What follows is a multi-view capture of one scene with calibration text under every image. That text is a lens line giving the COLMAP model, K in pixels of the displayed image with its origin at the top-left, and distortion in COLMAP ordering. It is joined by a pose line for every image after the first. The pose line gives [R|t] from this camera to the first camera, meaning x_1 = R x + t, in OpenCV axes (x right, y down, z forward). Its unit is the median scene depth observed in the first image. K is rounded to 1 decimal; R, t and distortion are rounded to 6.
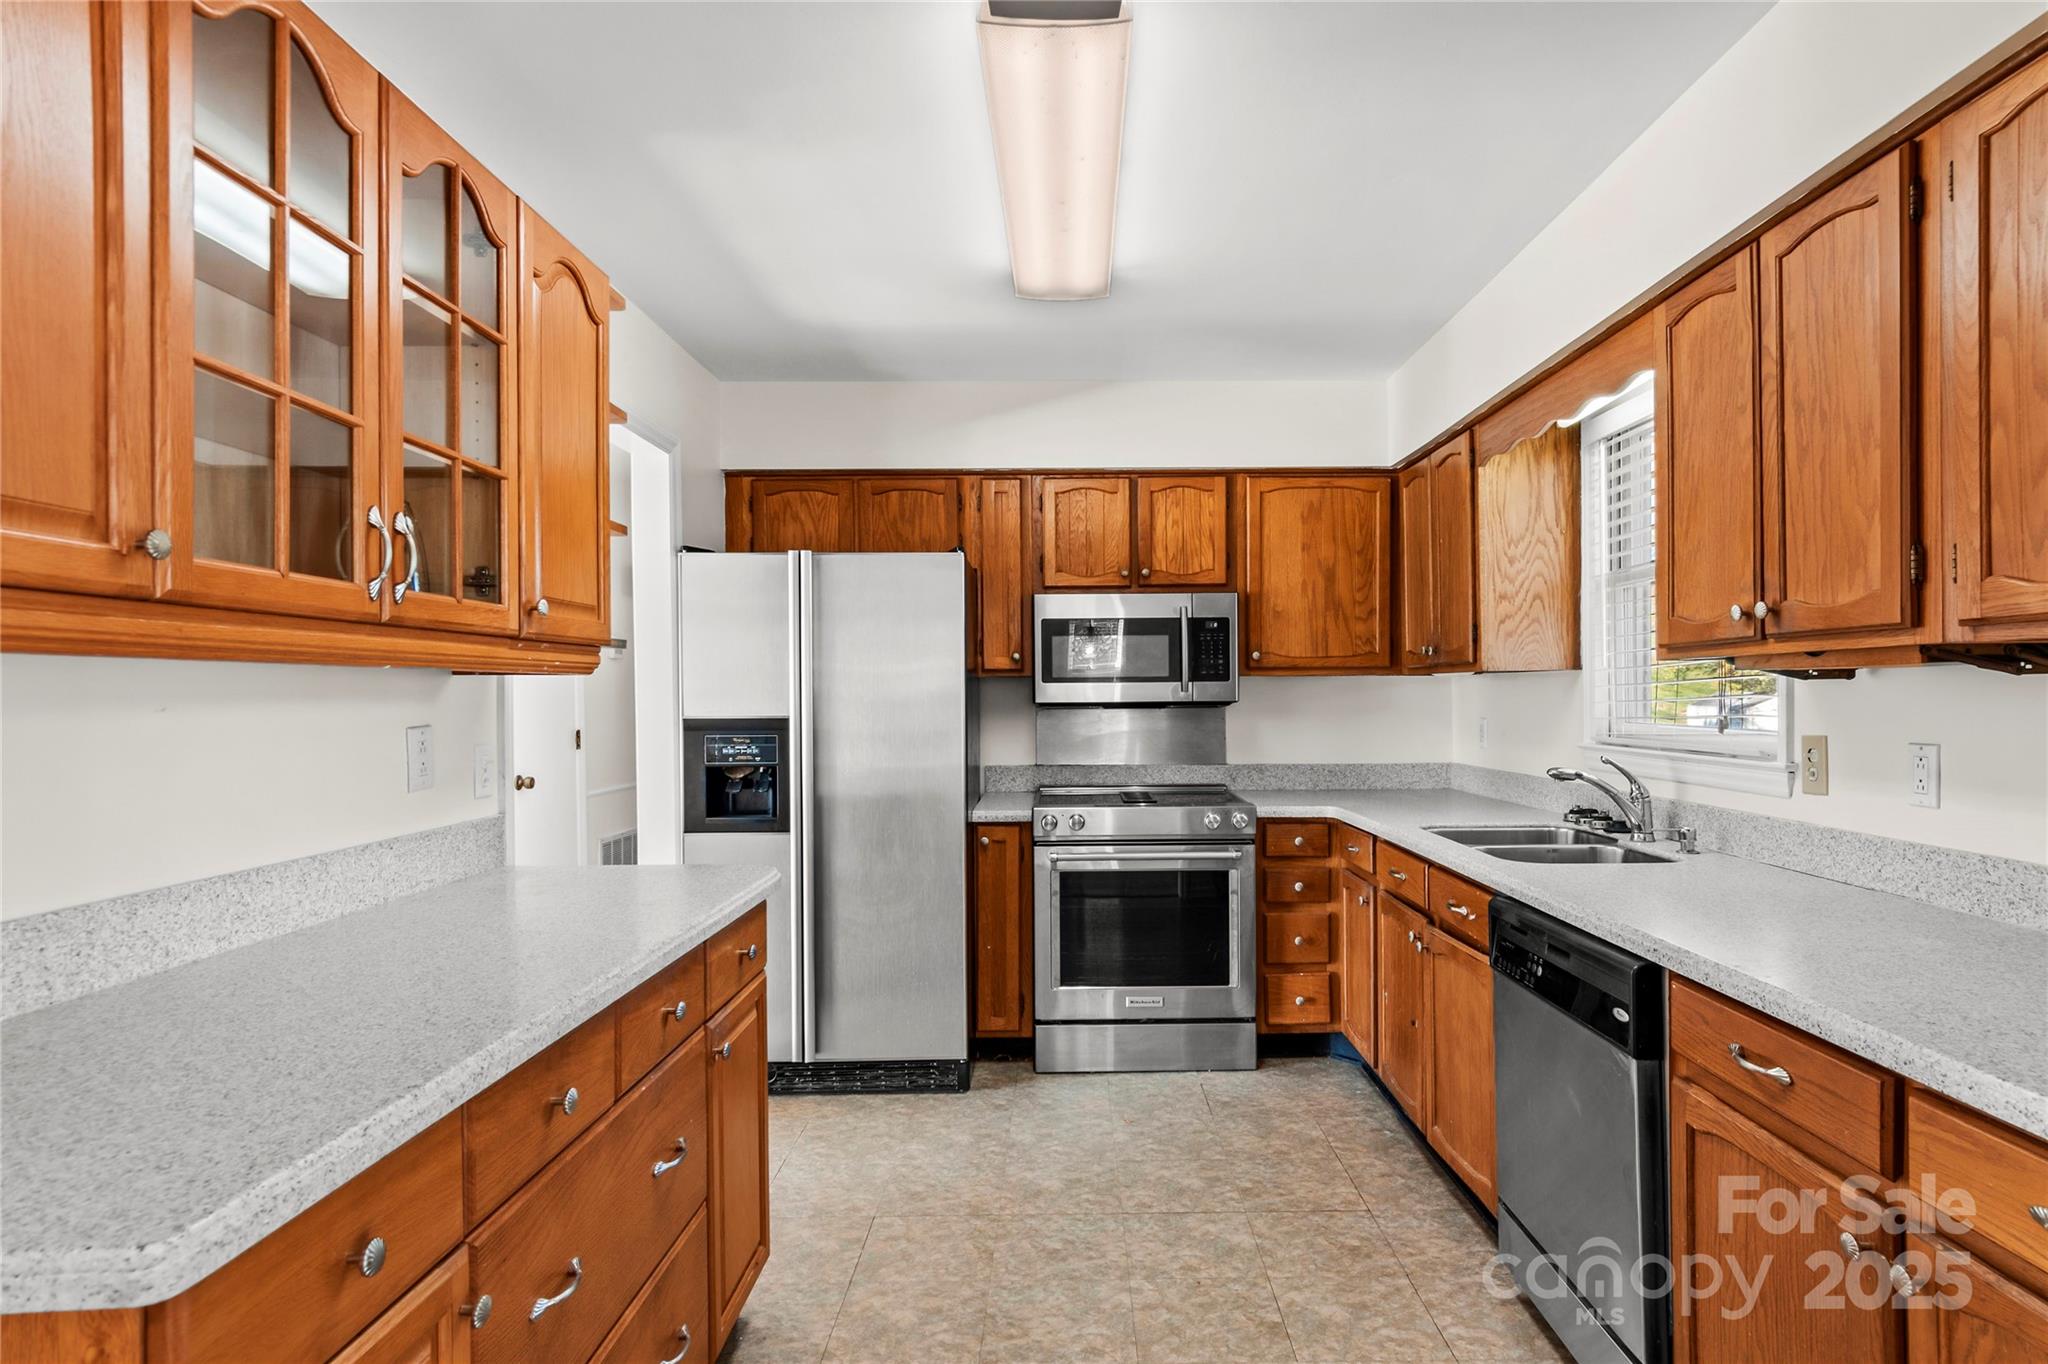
lens RADIAL K [[1096.2, 0, 1067.6], [0, 1096.2, 684.9], [0, 0, 1]] dist [-0.000599, -0.011441]
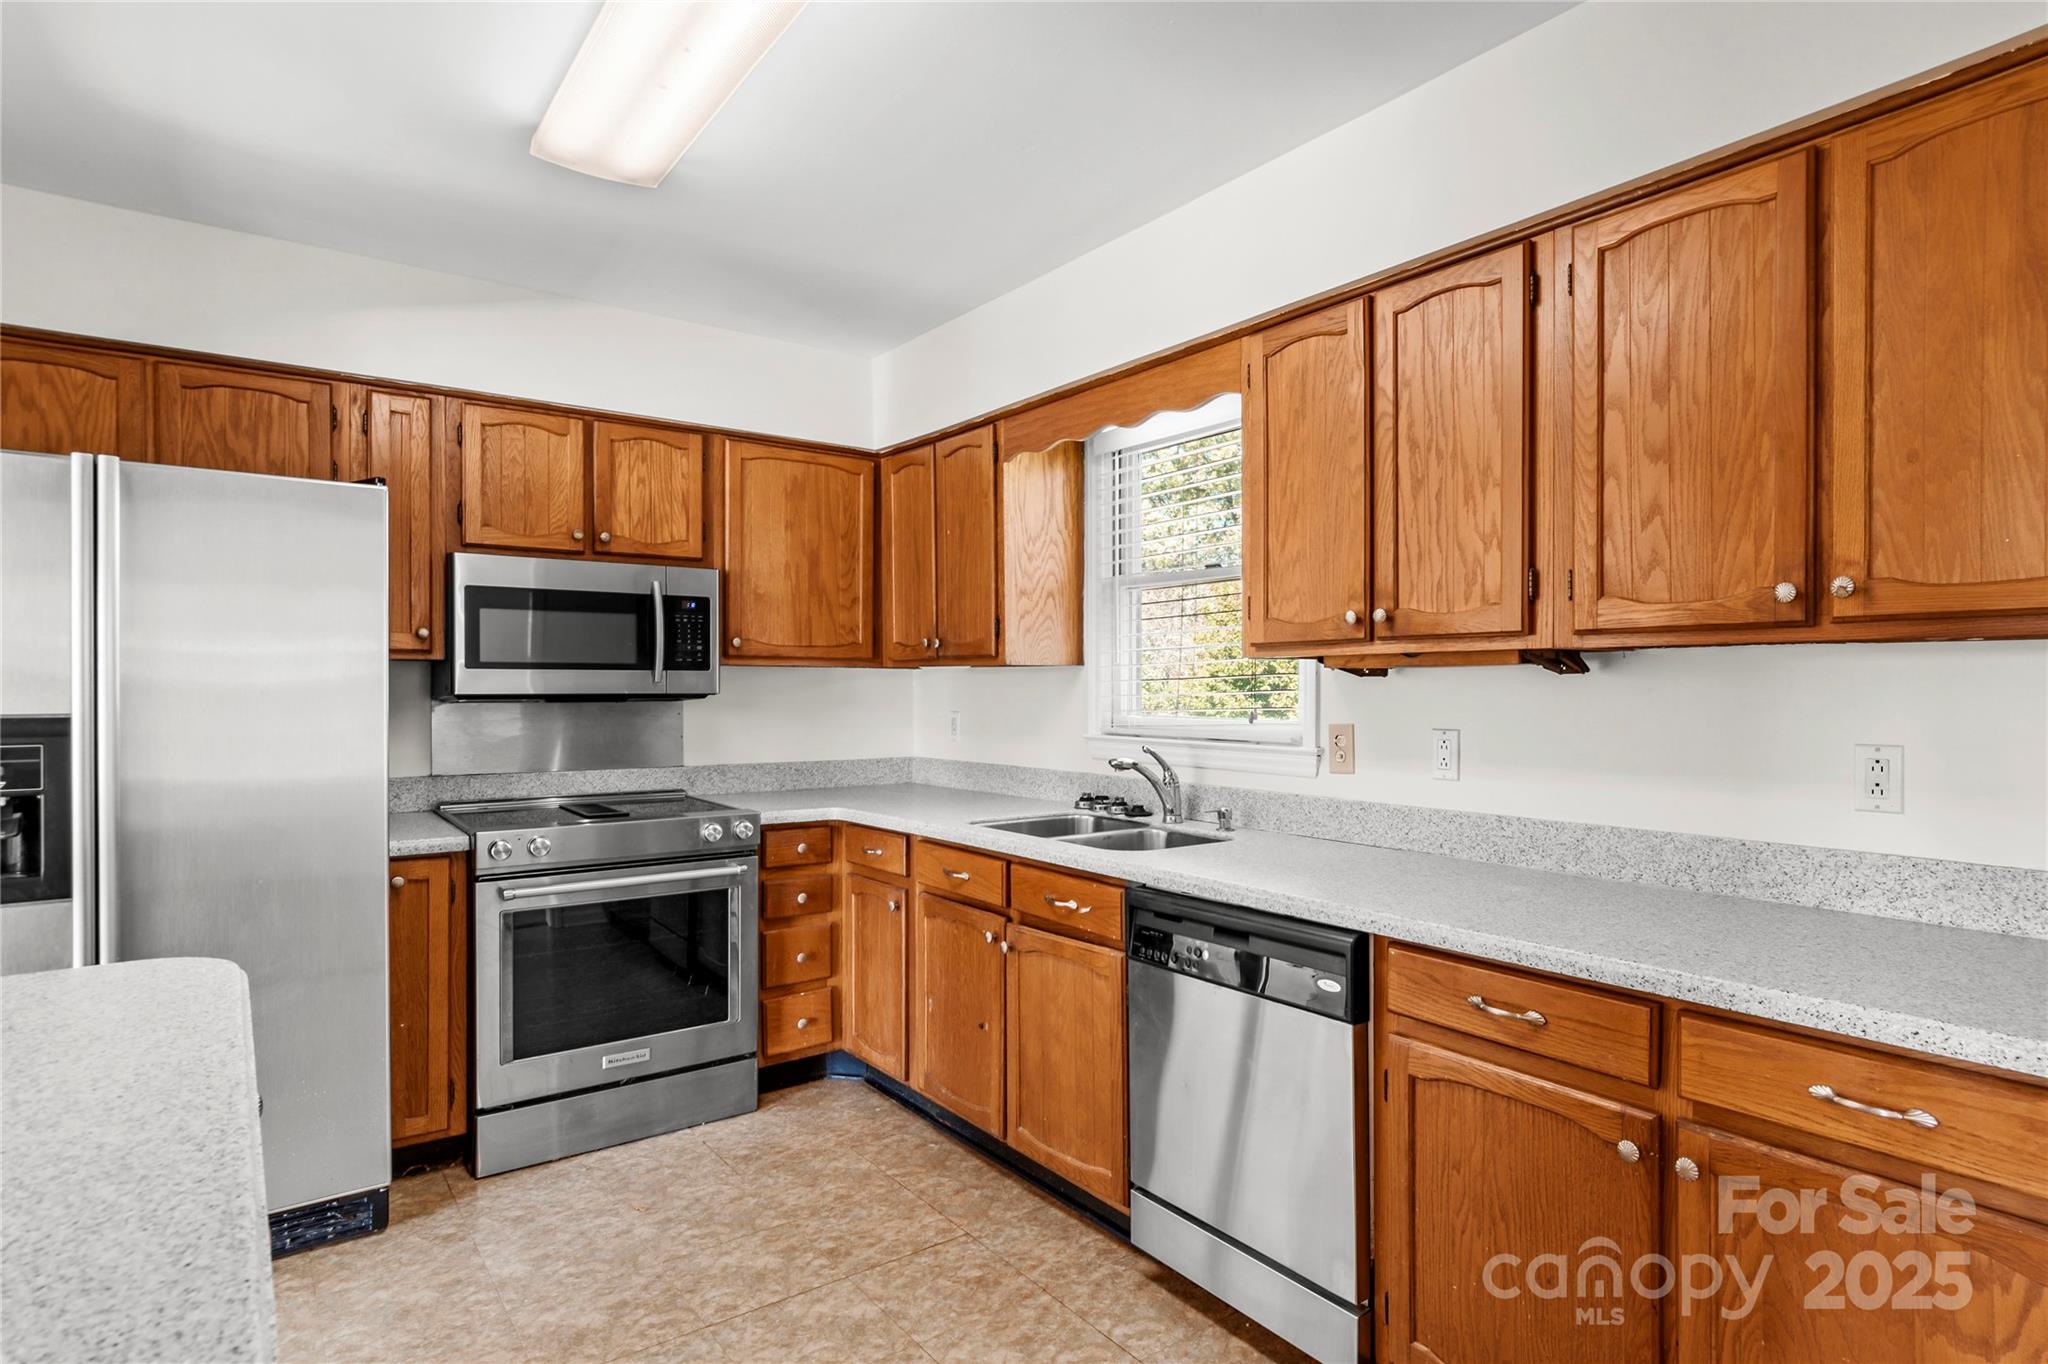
lens RADIAL K [[1096.2, 0, 1067.6], [0, 1096.2, 684.9], [0, 0, 1]] dist [-0.000599, -0.011441]
pose [[0.790548, 0.009263, 0.612330, -0.187682], [-0.012236, 0.999925, 0.000671, 0.004402], [-0.612277, -0.008023, 0.790602, 0.161159]]
